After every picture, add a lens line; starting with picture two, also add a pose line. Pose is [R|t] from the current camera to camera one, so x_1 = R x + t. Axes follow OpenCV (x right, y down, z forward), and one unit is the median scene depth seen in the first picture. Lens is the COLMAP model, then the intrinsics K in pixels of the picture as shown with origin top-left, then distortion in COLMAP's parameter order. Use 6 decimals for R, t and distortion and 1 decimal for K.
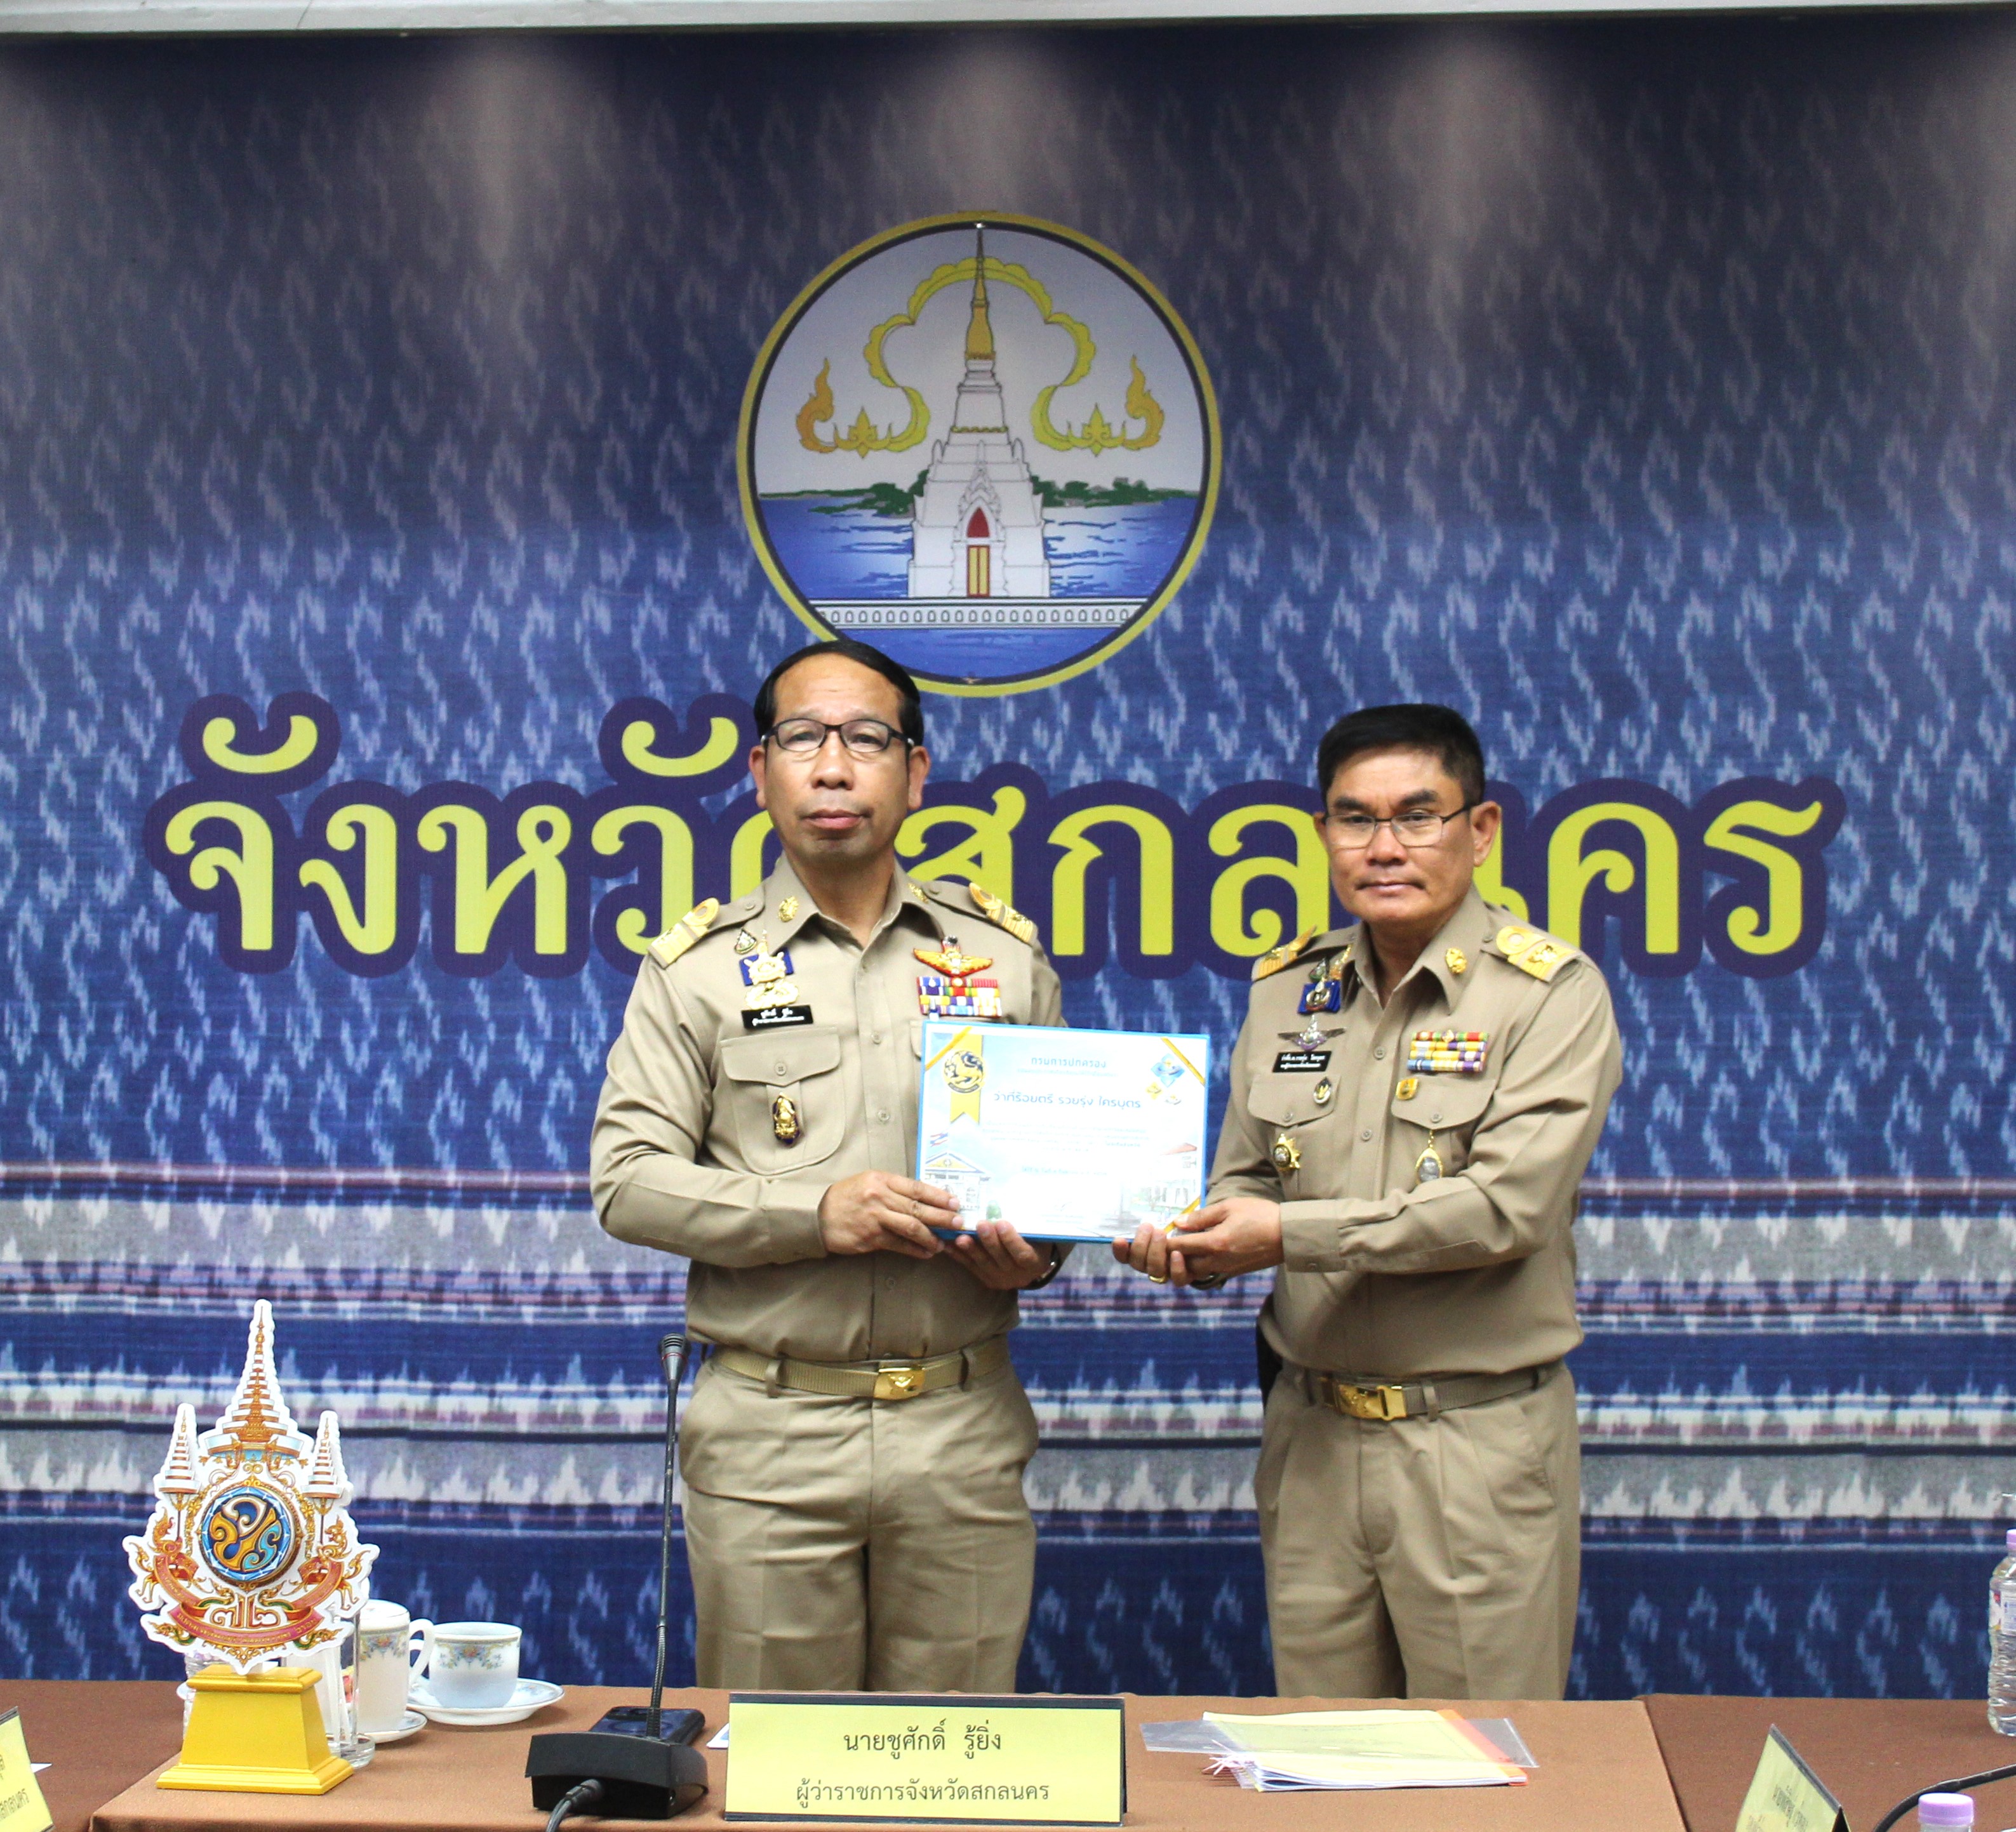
lens RADIAL K [[5547.2, 0, 819.4], [0, 5547.2, 911.5], [0, 0, 1]] dist [-0.029991, 0.000000]
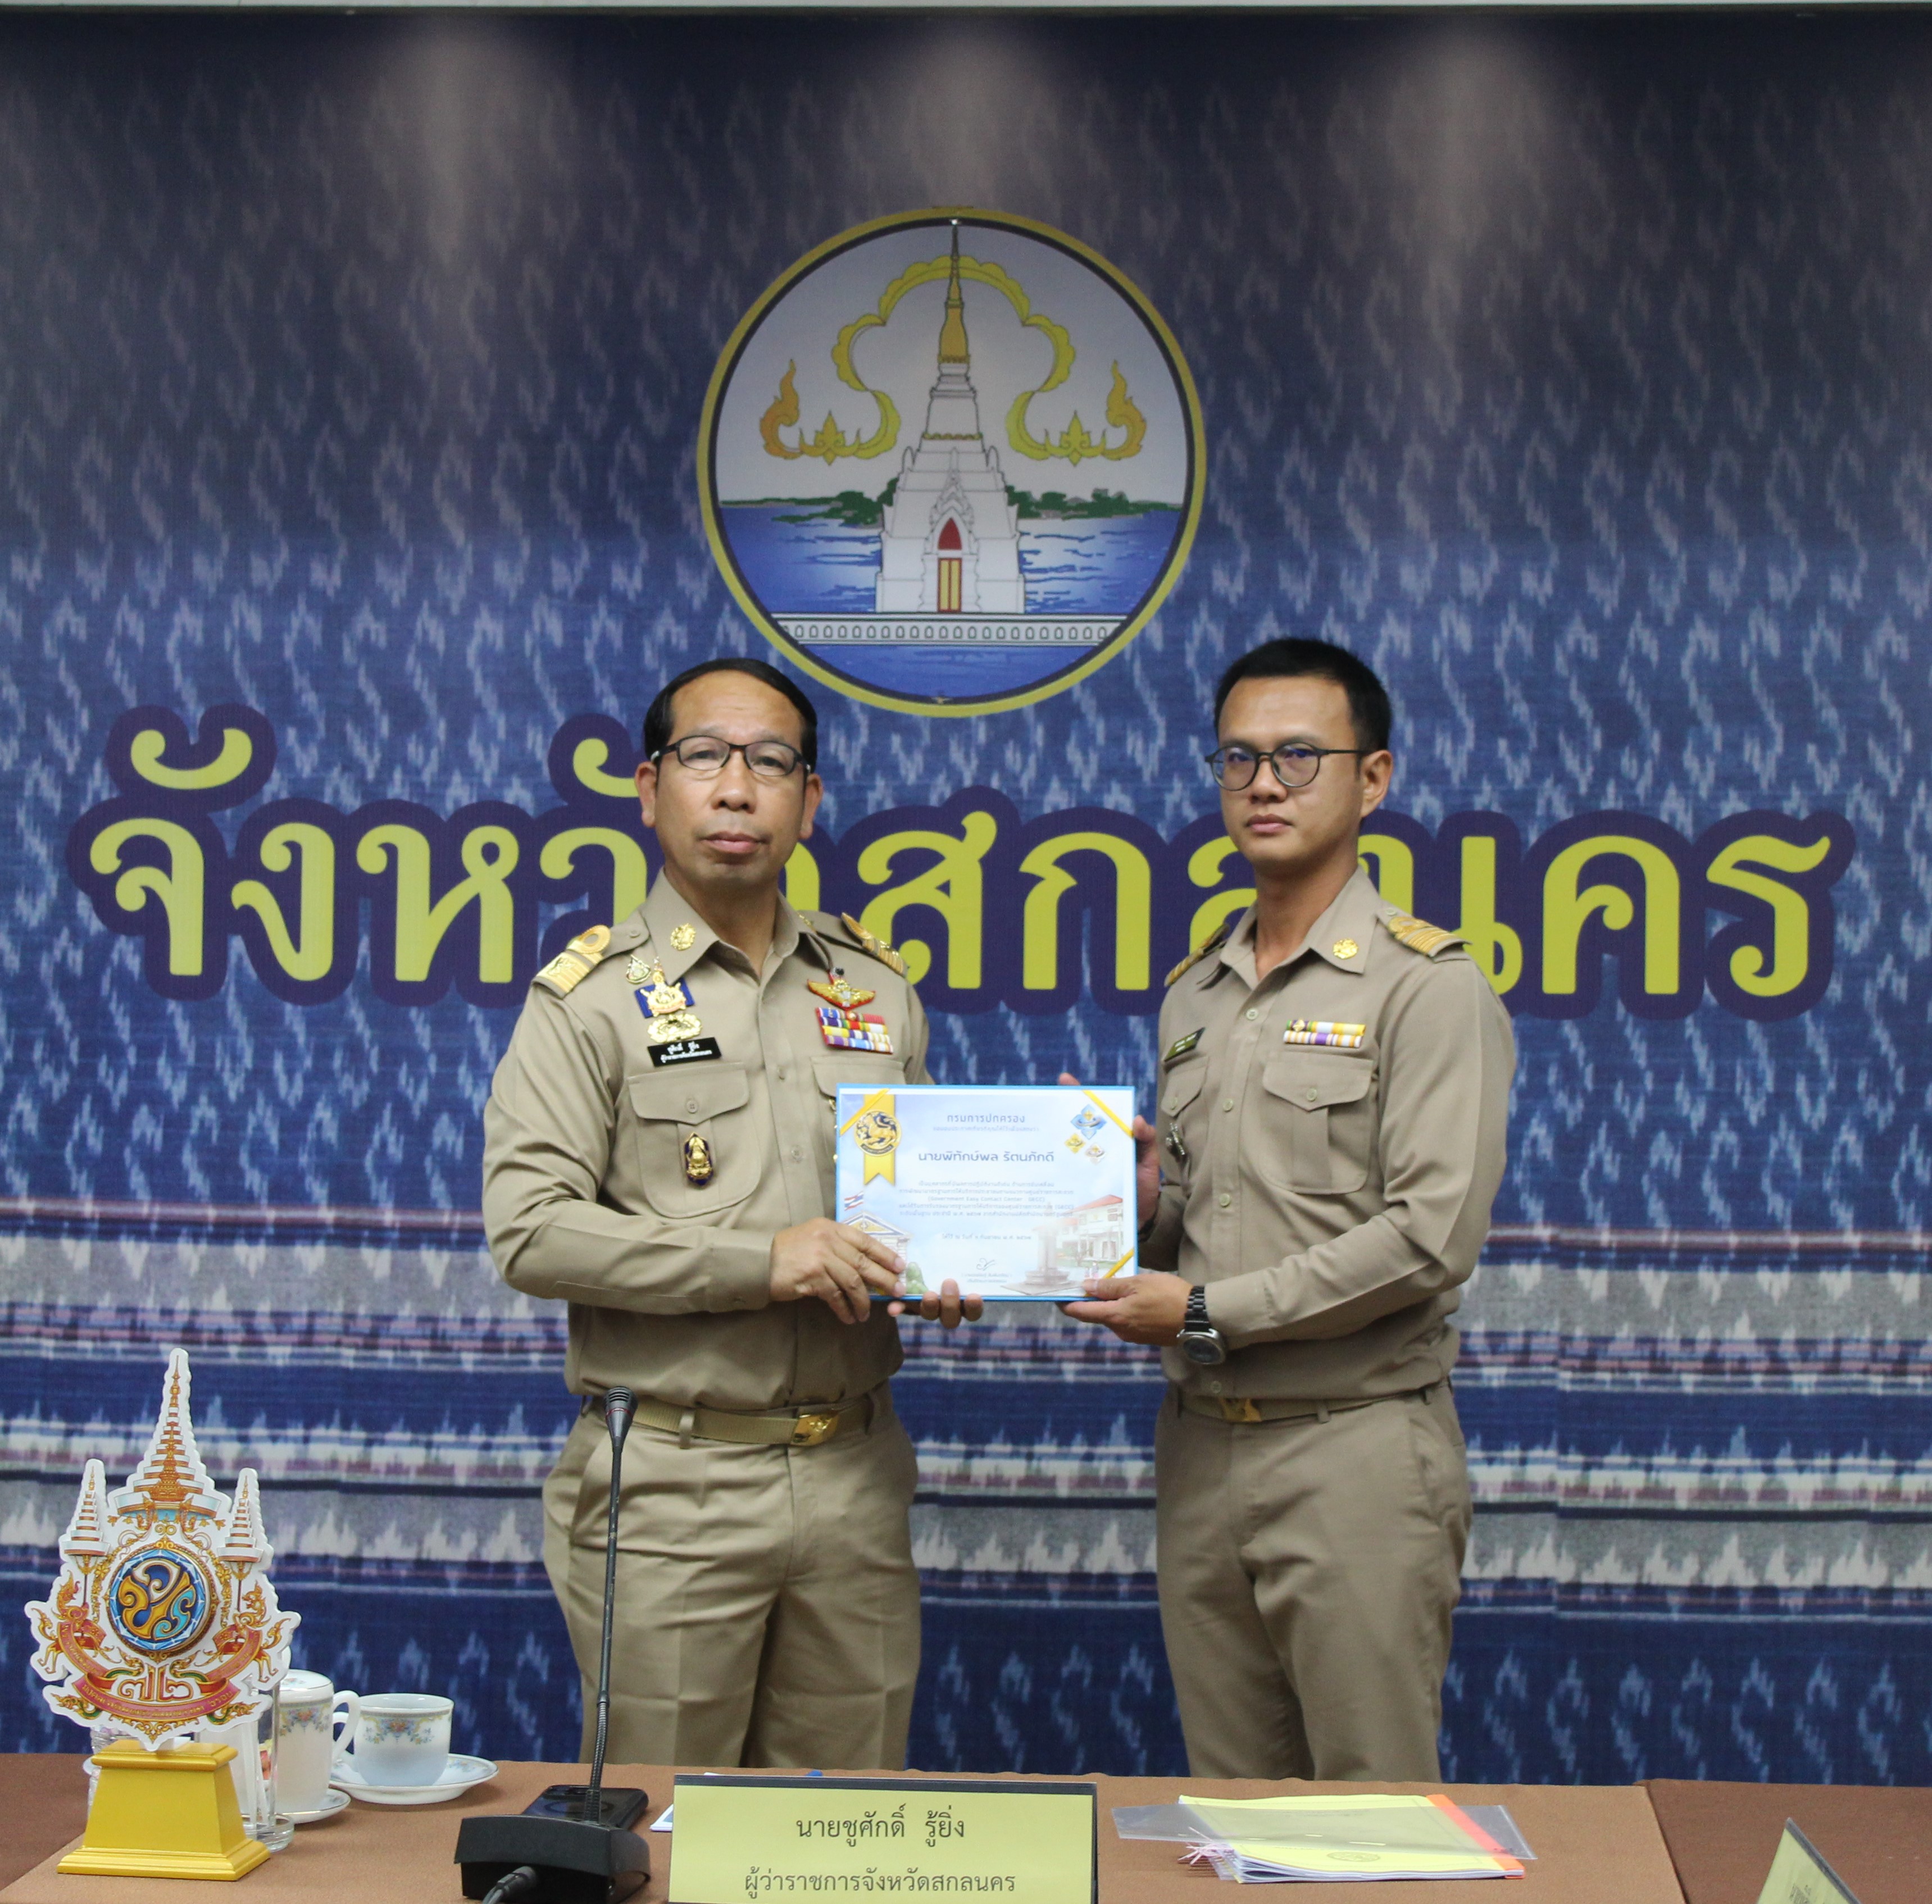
lens RADIAL K [[7436.4, 0, 947.5], [0, 7436.4, 919.4], [0, 0, 1]] dist [0.017202, 0.000000]
pose [[0.999712, 0.010469, 0.021590, 0.001336], [-0.010500, 0.999944, 0.001333, -0.005687], [-0.021574, -0.001560, 0.999766, -0.276206]]
